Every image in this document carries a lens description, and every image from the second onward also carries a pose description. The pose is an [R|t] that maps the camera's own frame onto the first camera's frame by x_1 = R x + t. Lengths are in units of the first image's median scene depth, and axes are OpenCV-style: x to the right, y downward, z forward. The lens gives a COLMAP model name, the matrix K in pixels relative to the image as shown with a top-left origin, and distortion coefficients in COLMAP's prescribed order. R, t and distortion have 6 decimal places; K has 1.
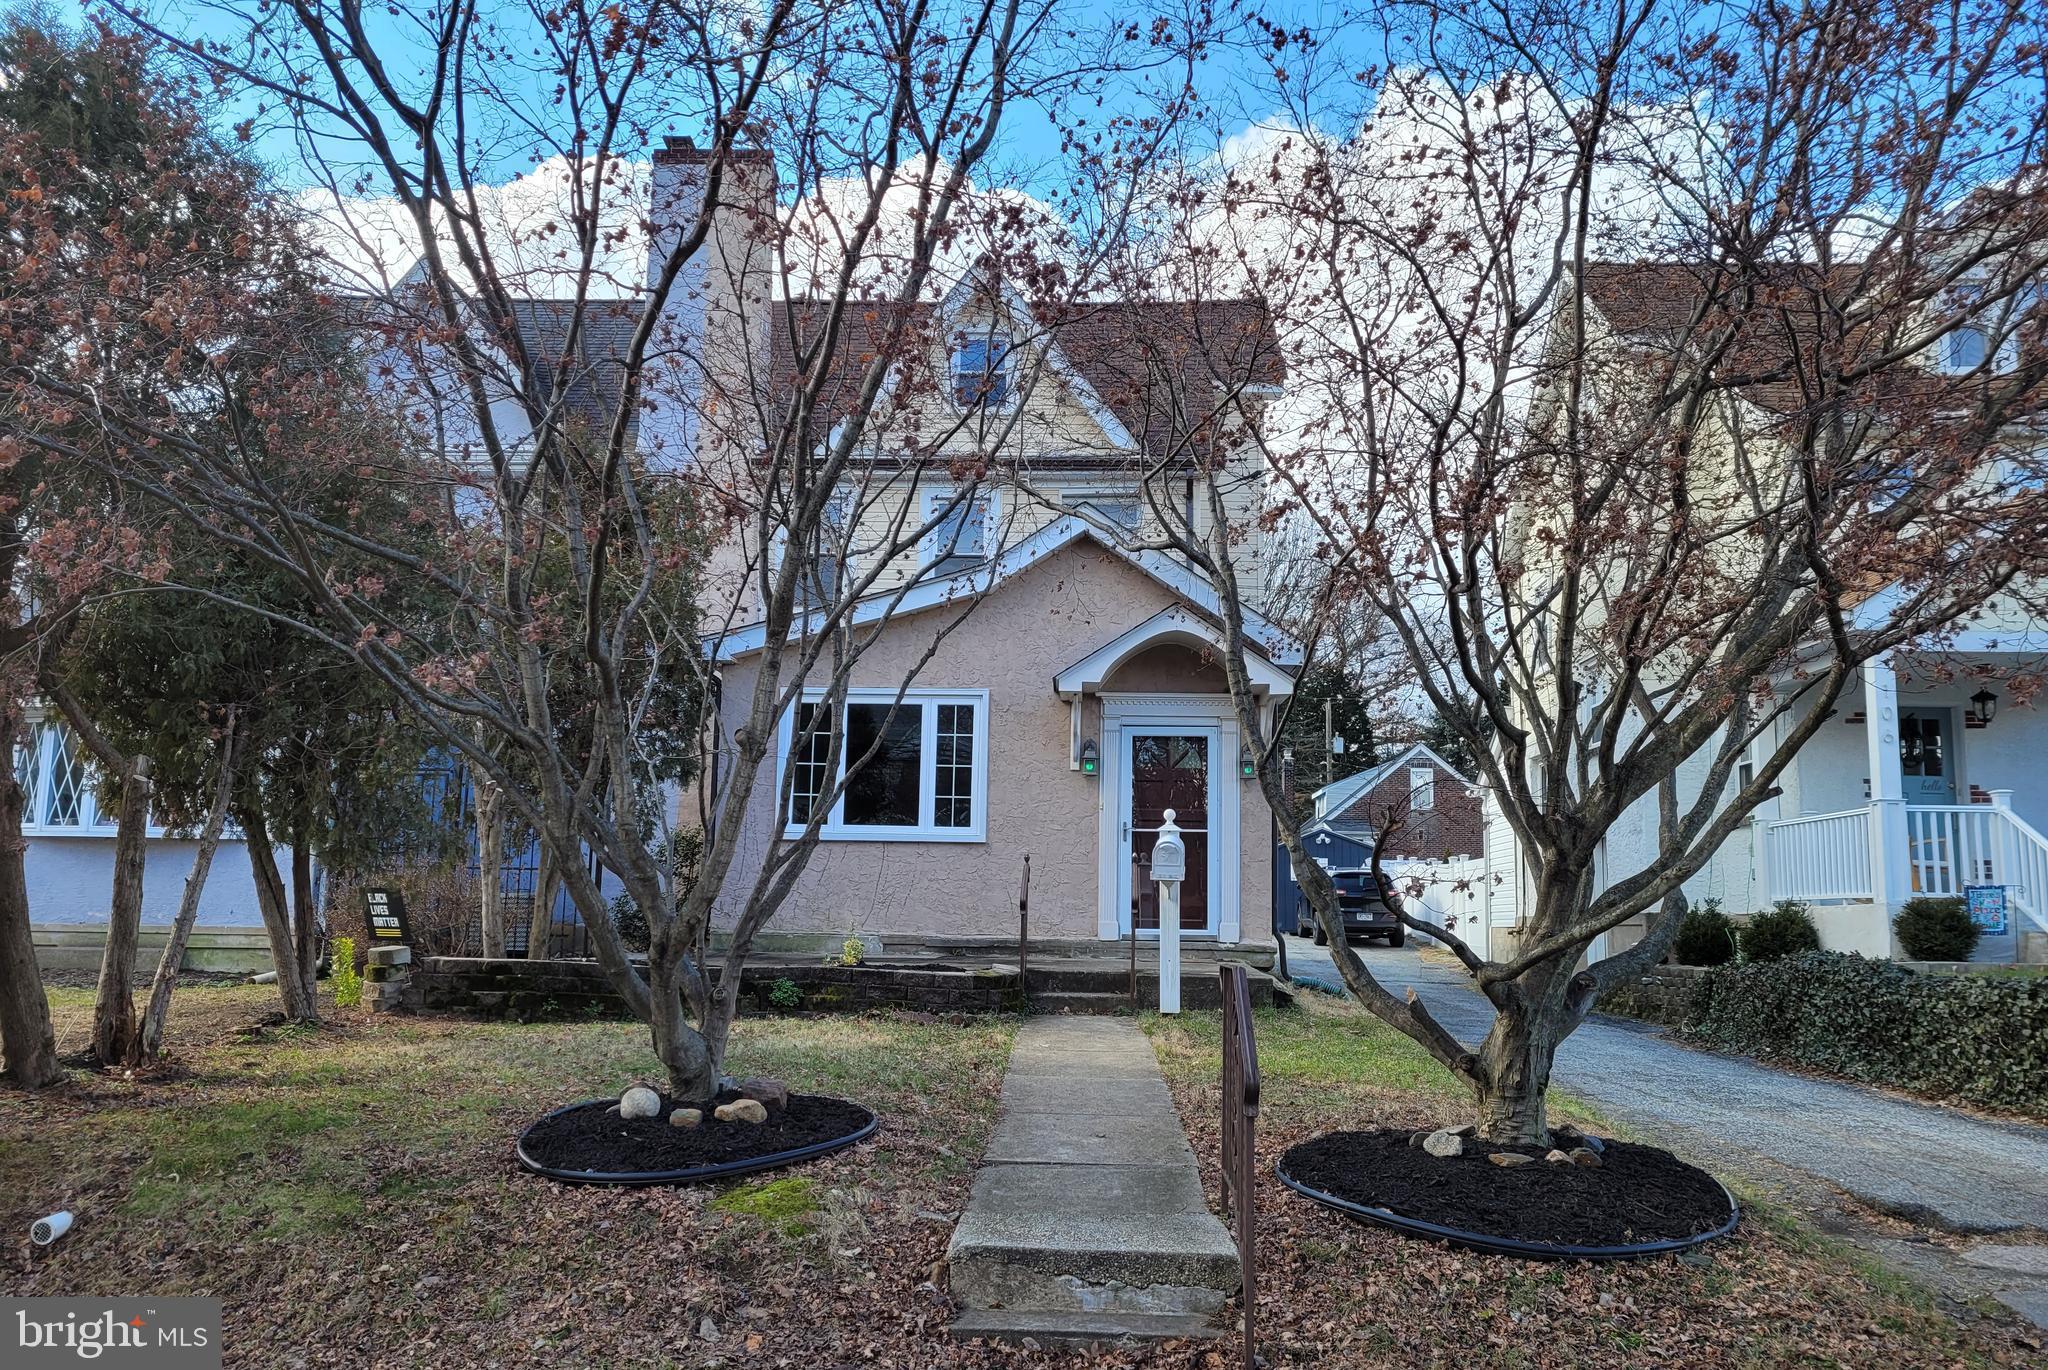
lens RADIAL K [[1530.8, 0, 1021.1], [0, 1530.8, 756.4], [0, 0, 1]] dist [0.010869, -0.003594]
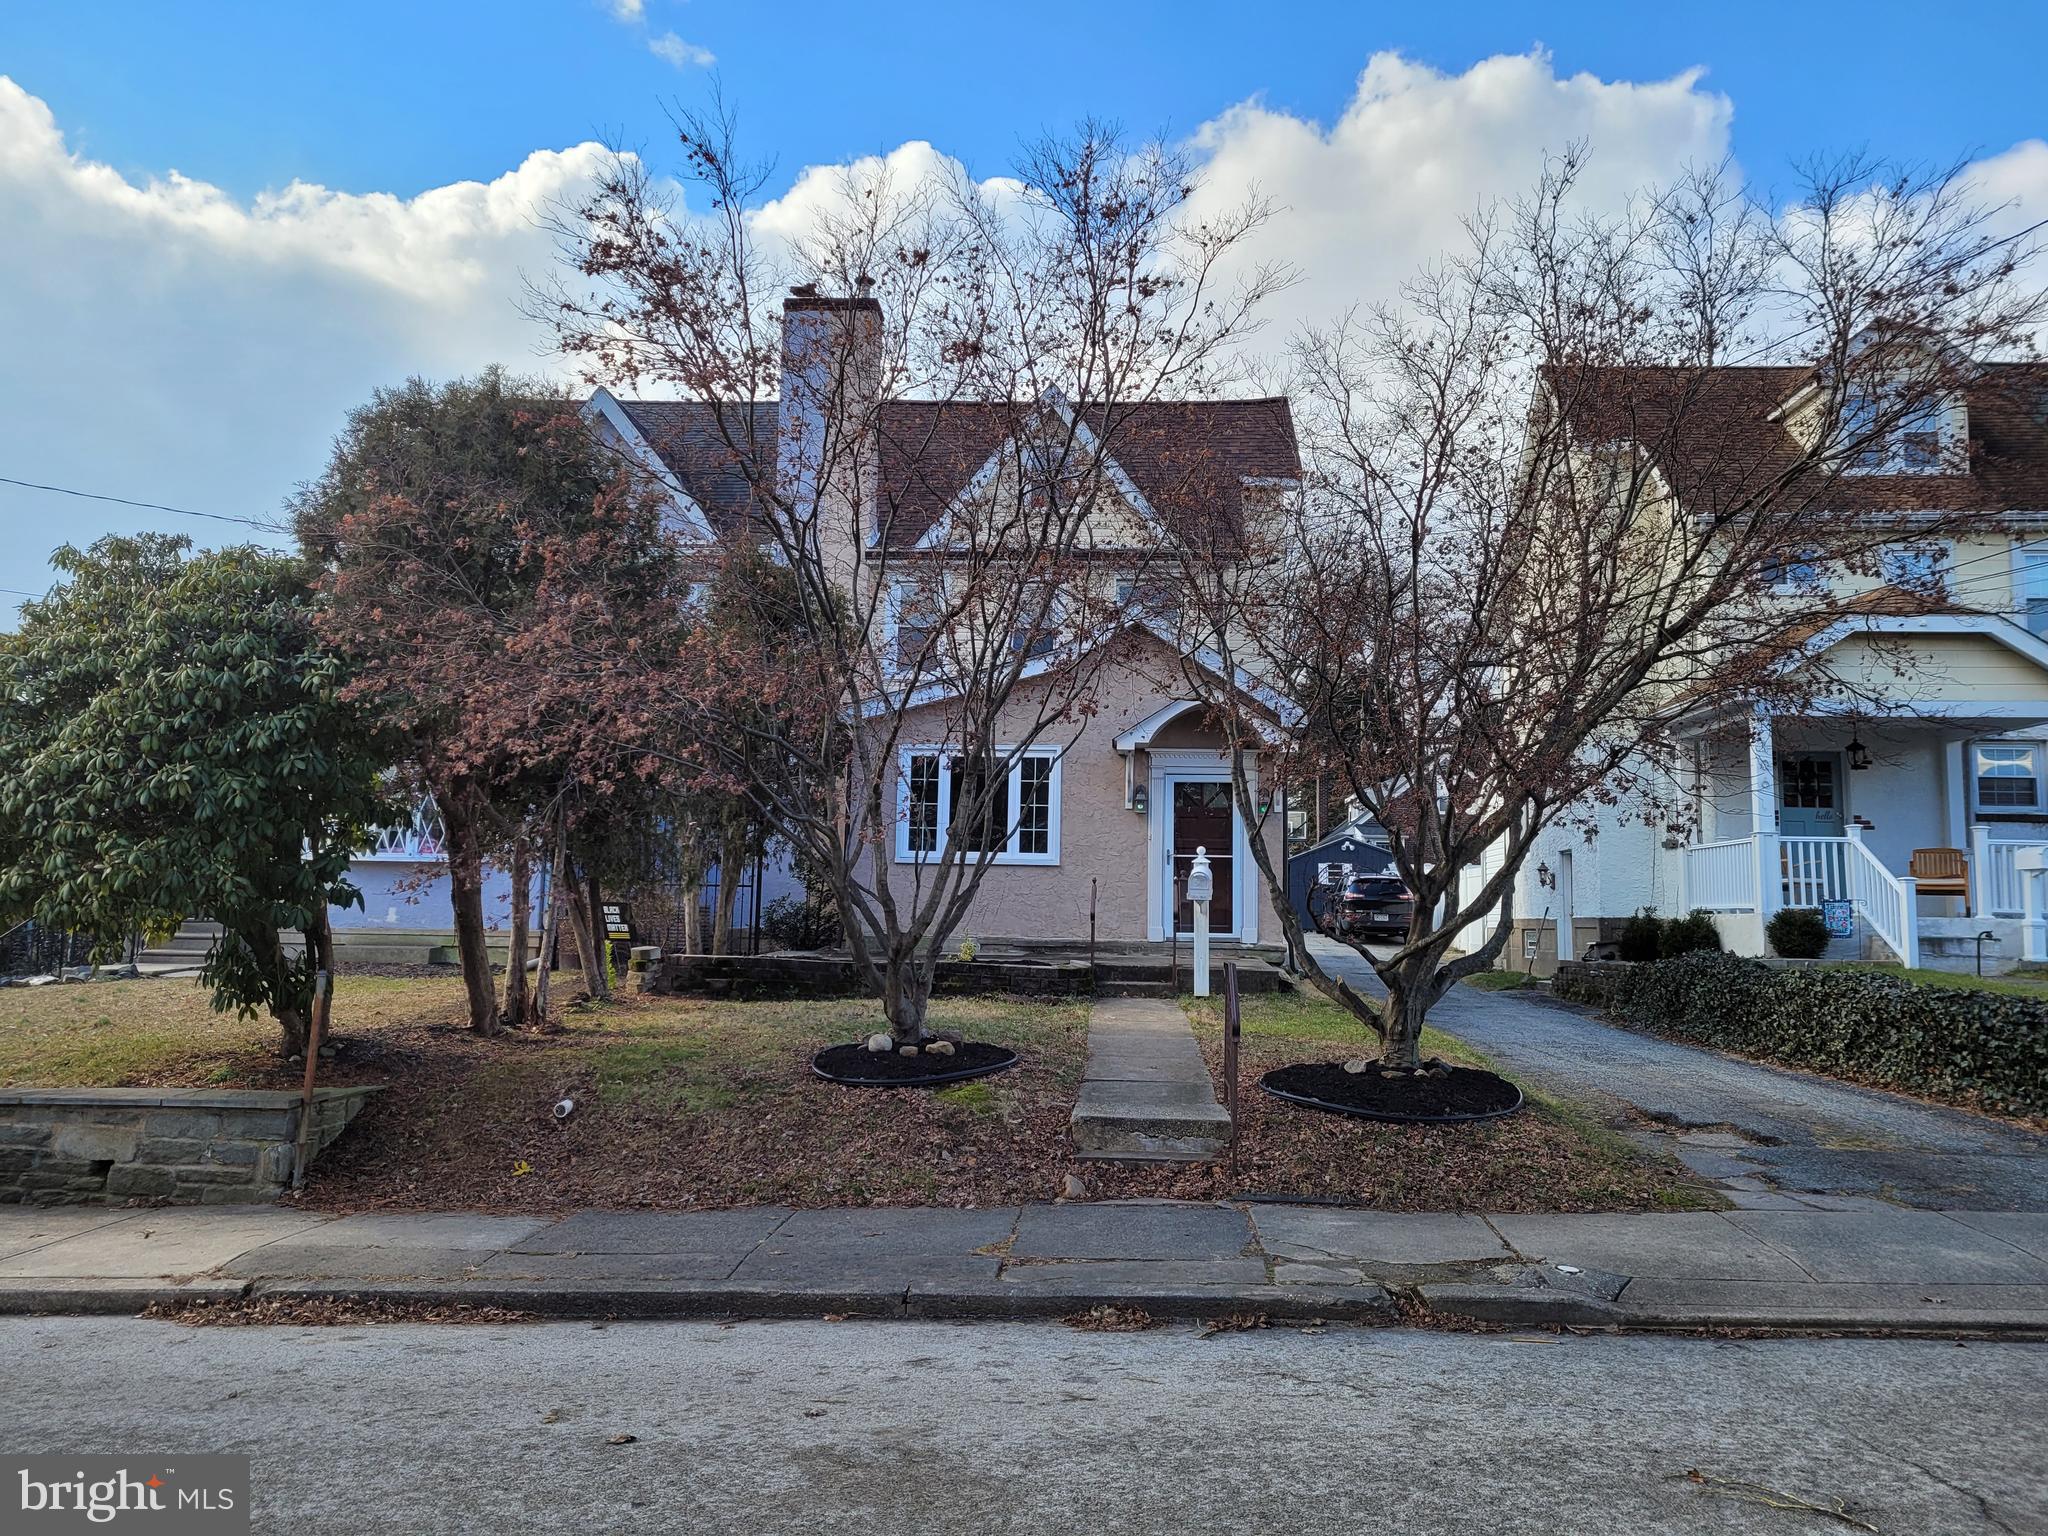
lens RADIAL K [[1517.9, 0, 1024.0], [0, 1517.9, 768.0], [0, 0, 1]] dist [-0.001131, 0.001018]
pose [[0.999645, -0.001737, -0.026577, -0.024840], [0.002003, 0.999948, 0.009984, -0.049908], [0.026558, -0.010034, 0.999597, -0.357211]]
